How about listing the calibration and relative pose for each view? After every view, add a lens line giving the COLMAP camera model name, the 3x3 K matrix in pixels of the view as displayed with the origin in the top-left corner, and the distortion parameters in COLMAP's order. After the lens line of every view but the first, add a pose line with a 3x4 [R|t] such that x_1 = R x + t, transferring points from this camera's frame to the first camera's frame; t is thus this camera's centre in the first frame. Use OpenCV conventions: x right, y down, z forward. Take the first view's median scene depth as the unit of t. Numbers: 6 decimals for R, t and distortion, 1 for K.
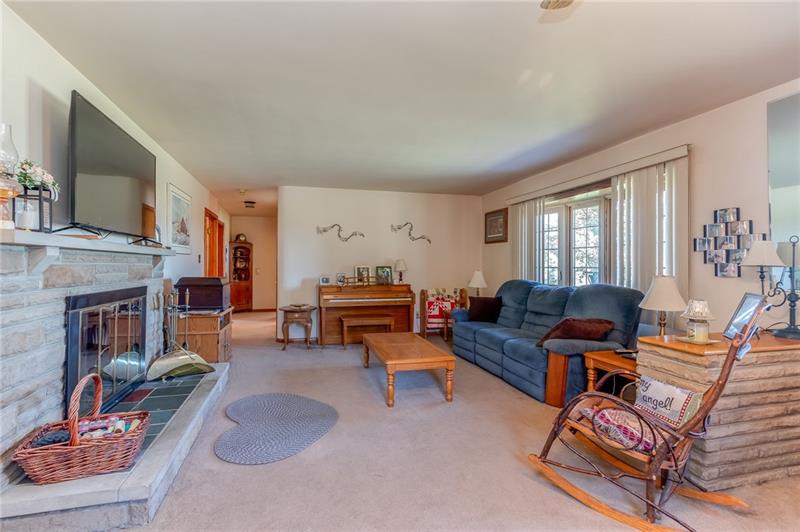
lens RADIAL K [[364.0, 0, 398.0], [0, 364.0, 264.5], [0, 0, 1]] dist [0.000022, -0.000171]
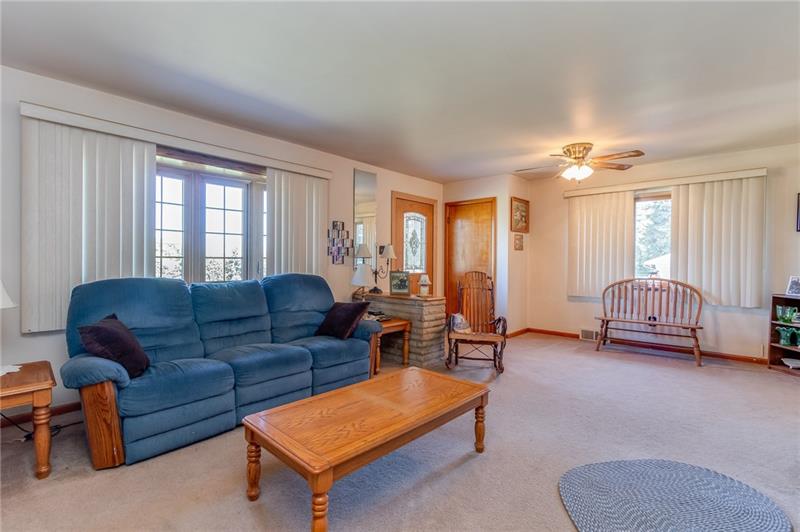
lens RADIAL K [[364.0, 0, 400.0], [0, 364.0, 267.1], [0, 0, 1]] dist [0.000022, -0.000171]
pose [[-0.512327, -0.012781, 0.858695, -0.485499], [-0.006976, 0.999918, 0.010721, 0.022480], [-0.858762, -0.000498, -0.512374, 1.262102]]
